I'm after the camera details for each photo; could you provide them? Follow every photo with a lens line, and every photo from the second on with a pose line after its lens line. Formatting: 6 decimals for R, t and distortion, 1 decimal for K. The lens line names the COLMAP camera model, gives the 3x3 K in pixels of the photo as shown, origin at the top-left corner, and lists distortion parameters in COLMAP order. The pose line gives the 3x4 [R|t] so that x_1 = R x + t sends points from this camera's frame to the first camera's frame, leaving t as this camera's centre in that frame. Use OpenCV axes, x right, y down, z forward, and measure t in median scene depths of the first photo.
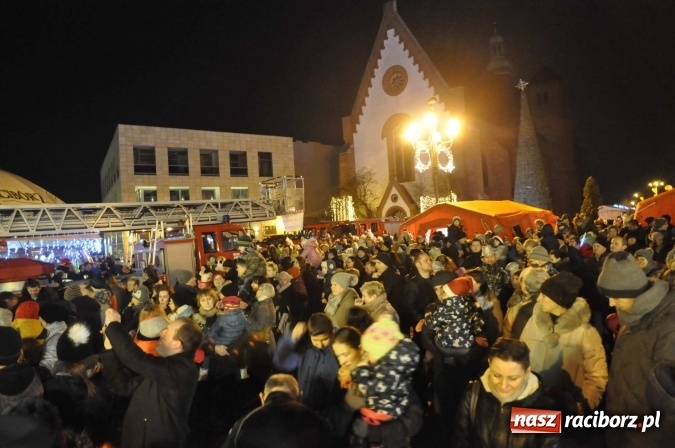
lens RADIAL K [[470.3, 0, 337.4], [0, 470.3, 226.4], [0, 0, 1]] dist [-0.114735, 0.088028]
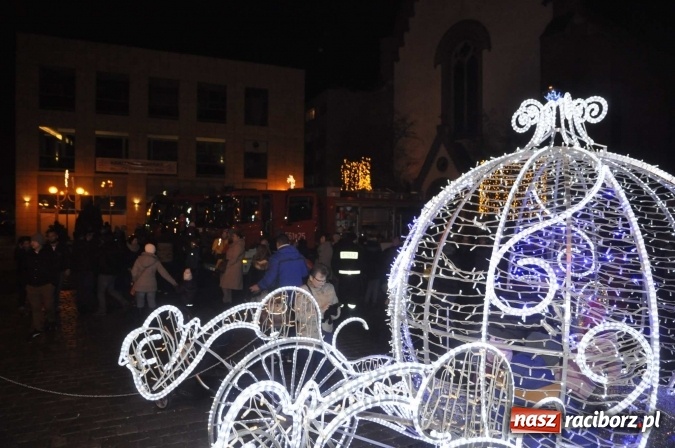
lens RADIAL K [[466.0, 0, 336.8], [0, 466.0, 226.2], [0, 0, 1]] dist [-0.115921, 0.085889]
pose [[0.967041, 0.079305, -0.241956, 0.149807], [-0.069712, 0.996413, 0.047967, -0.002171], [0.244892, -0.029518, 0.969101, 0.439471]]
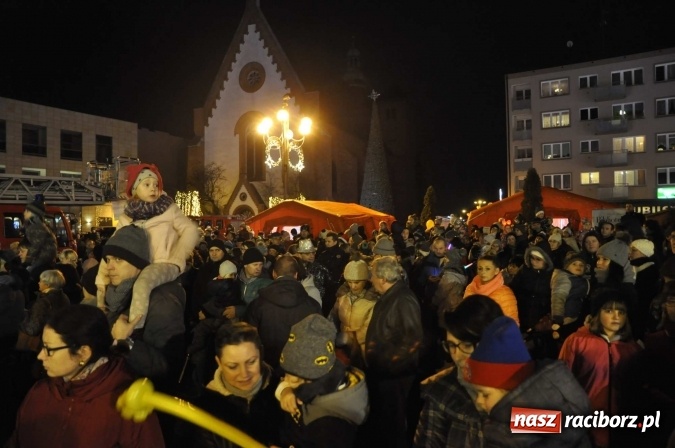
lens RADIAL K [[470.3, 0, 337.4], [0, 470.3, 226.4], [0, 0, 1]] dist [-0.114735, 0.088028]
pose [[0.947455, 0.057037, 0.314764, 0.004678], [-0.055649, 0.998360, -0.013403, 0.004070], [-0.315013, -0.004817, 0.949075, 0.013765]]
